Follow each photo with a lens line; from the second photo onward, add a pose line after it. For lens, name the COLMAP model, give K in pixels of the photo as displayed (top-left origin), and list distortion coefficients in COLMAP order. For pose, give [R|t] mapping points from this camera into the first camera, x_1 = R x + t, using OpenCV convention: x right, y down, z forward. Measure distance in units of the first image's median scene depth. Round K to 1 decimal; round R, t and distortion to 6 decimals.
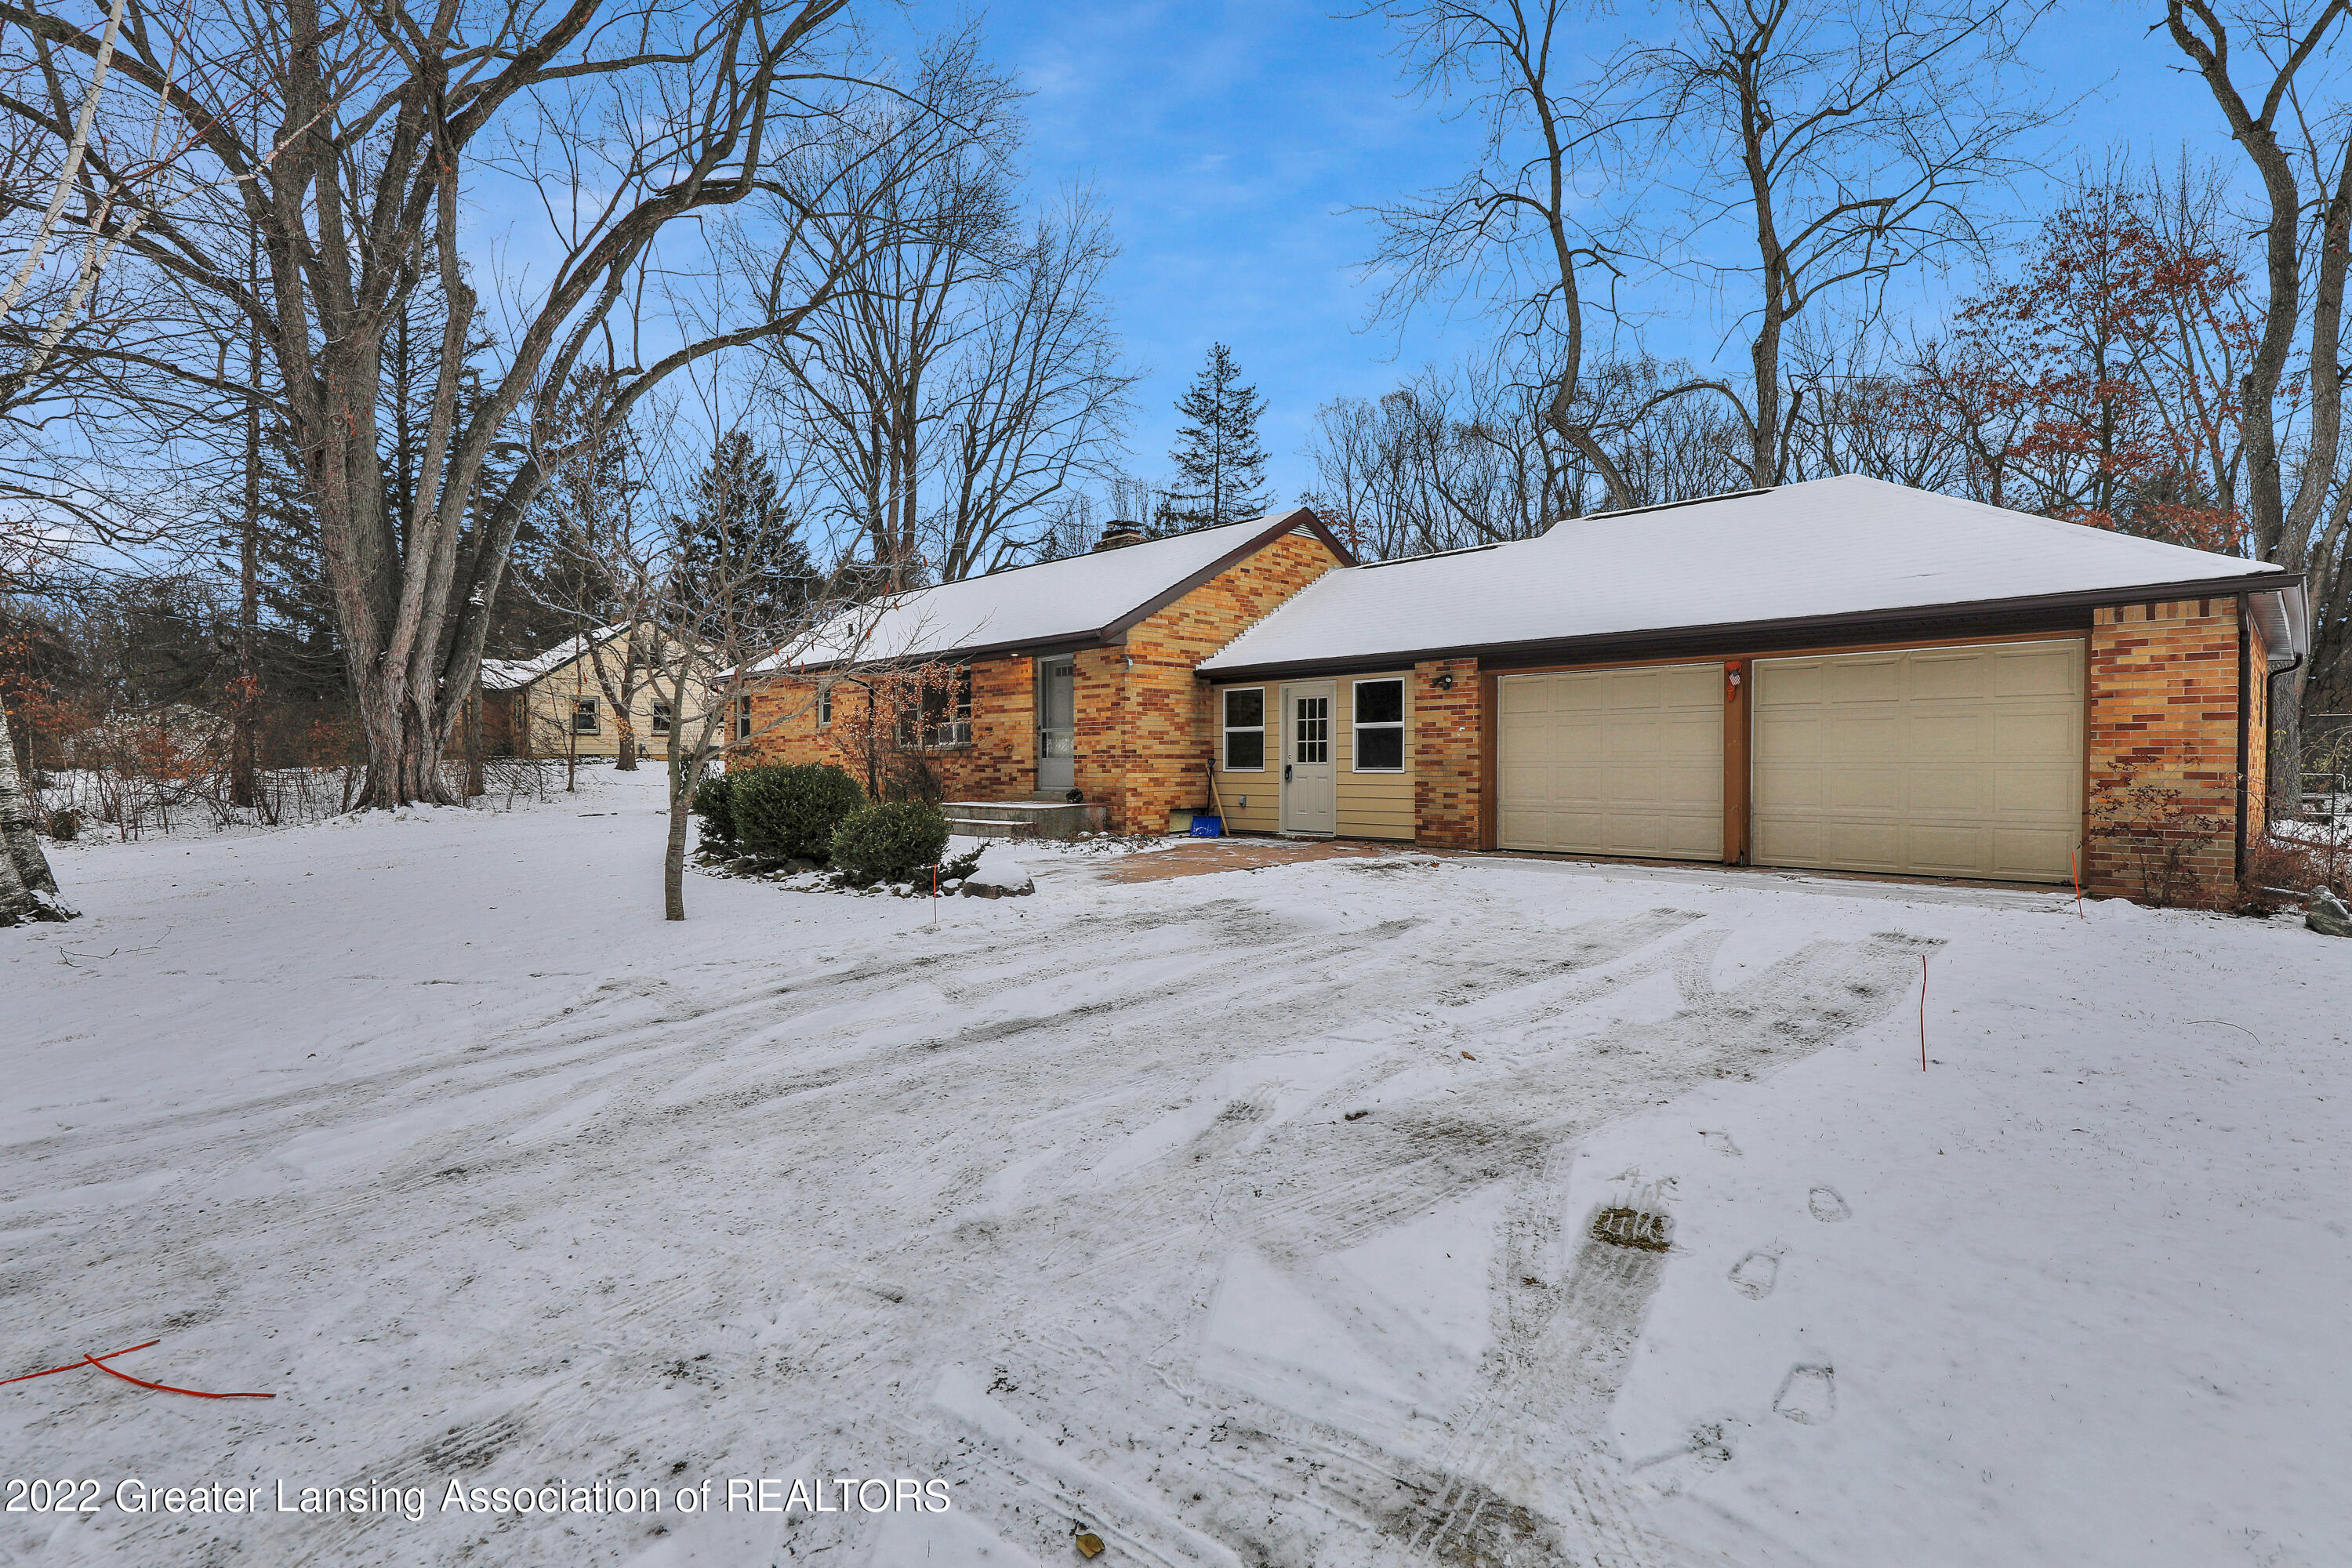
lens RADIAL K [[1113.9, 0, 1176.0], [0, 1113.9, 784.0], [0, 0, 1]] dist [-0.003245, -0.000383]
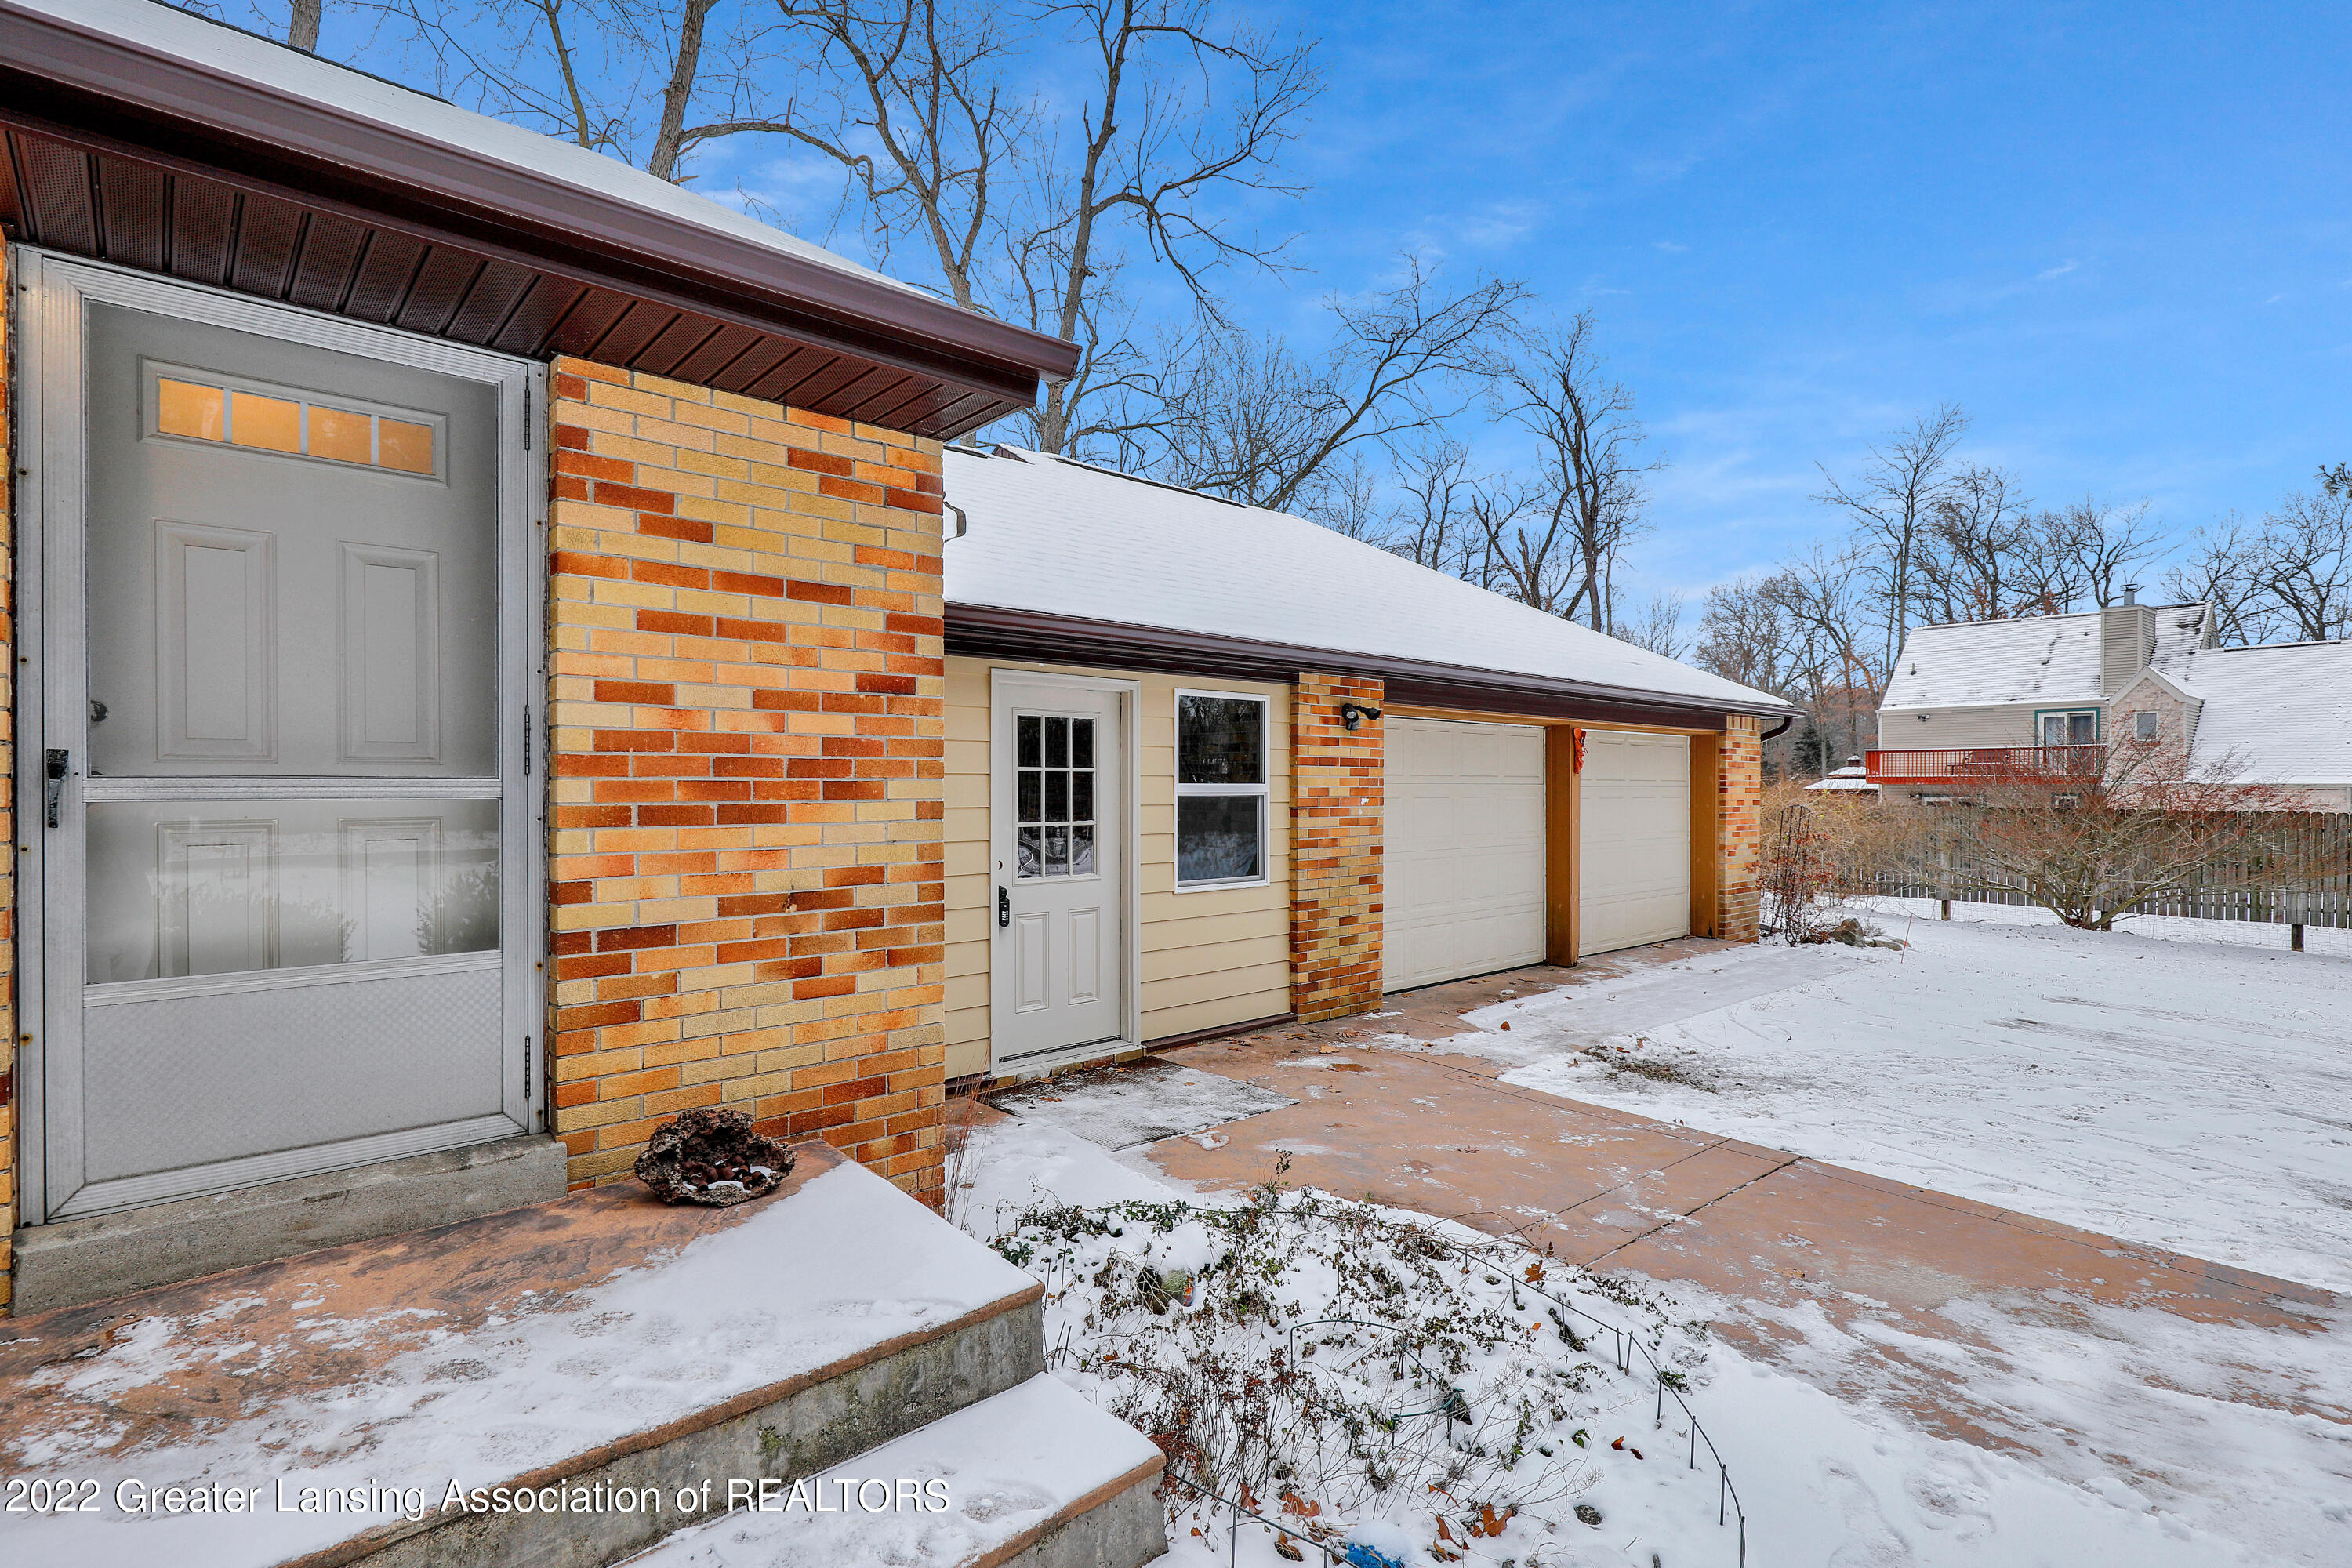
lens RADIAL K [[1136.7, 0, 1183.8], [0, 1136.7, 794.6], [0, 0, 1]] dist [0.002620, 0.000165]
pose [[0.030297, -0.005170, 0.999528, -0.311506], [0.015375, 0.999871, 0.004706, -0.054564], [-0.999423, 0.015225, 0.030373, 1.026089]]
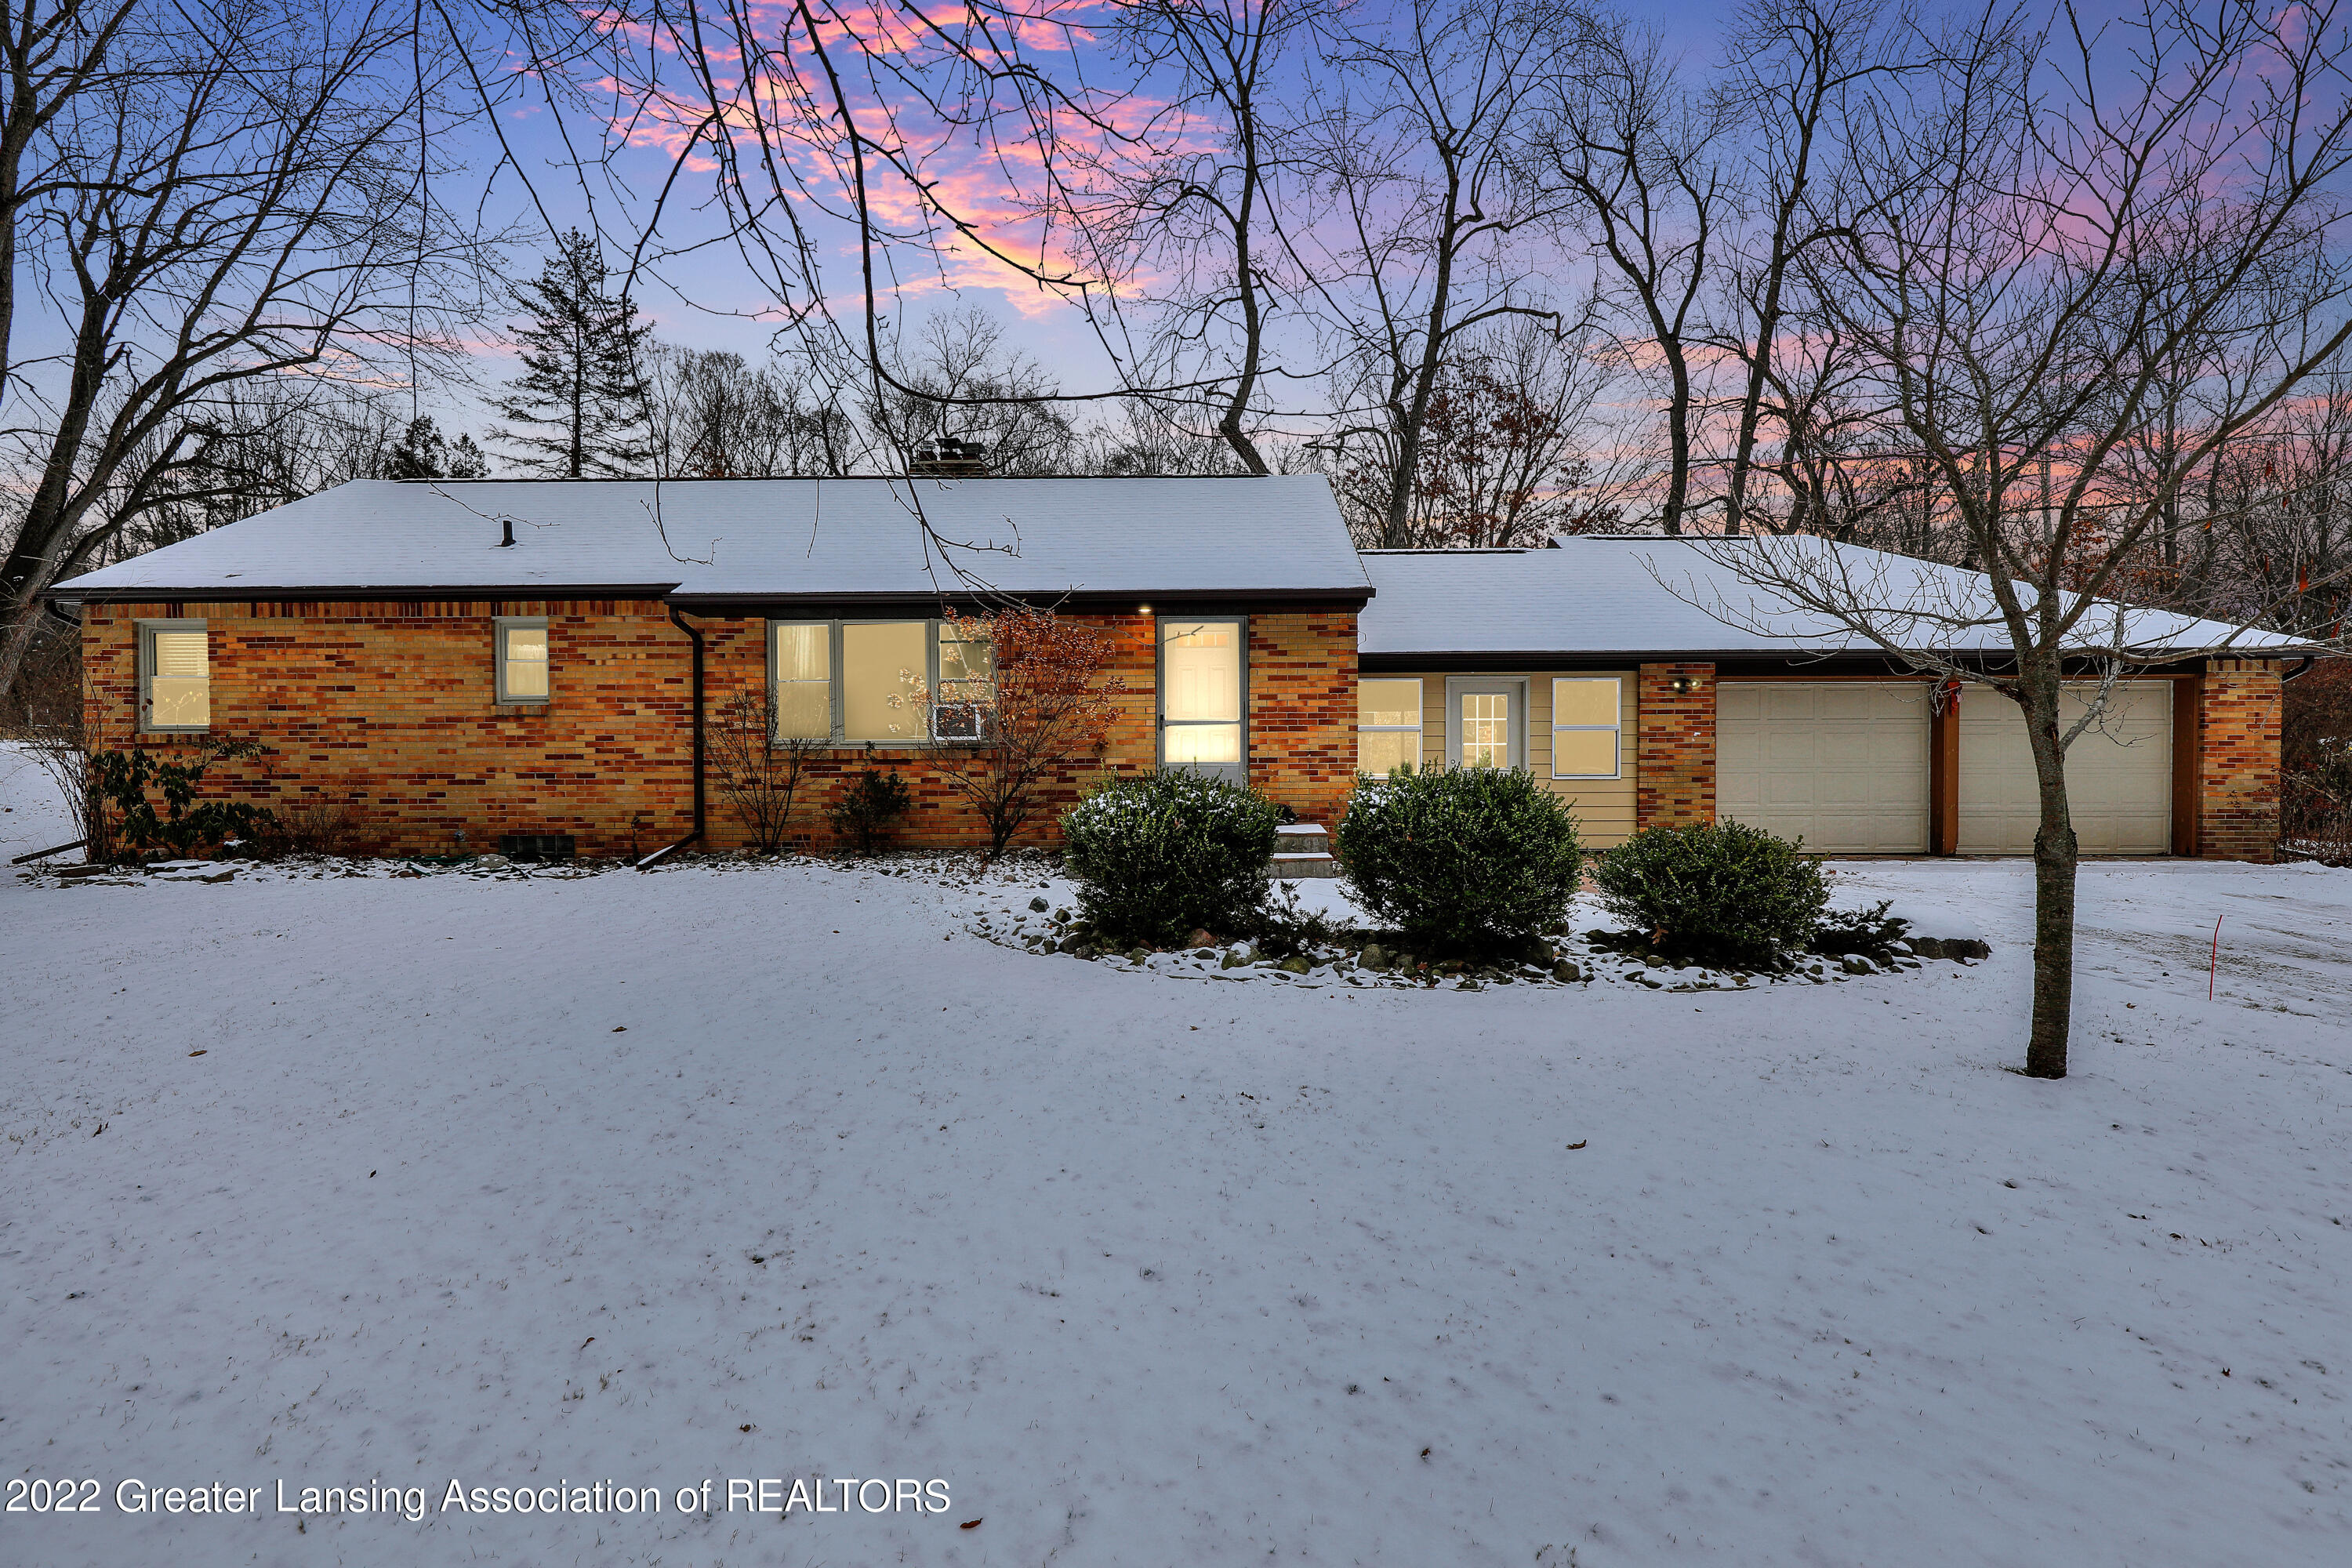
lens RADIAL K [[1095.7, 0, 1182.8], [0, 1095.7, 786.6], [0, 0, 1]] dist [-0.002055, -0.000252]
pose [[0.707976, -0.009441, 0.706174, -0.716434], [0.014446, 0.999895, -0.001115, -0.008194], [-0.706089, 0.010990, 0.708038, 0.606684]]
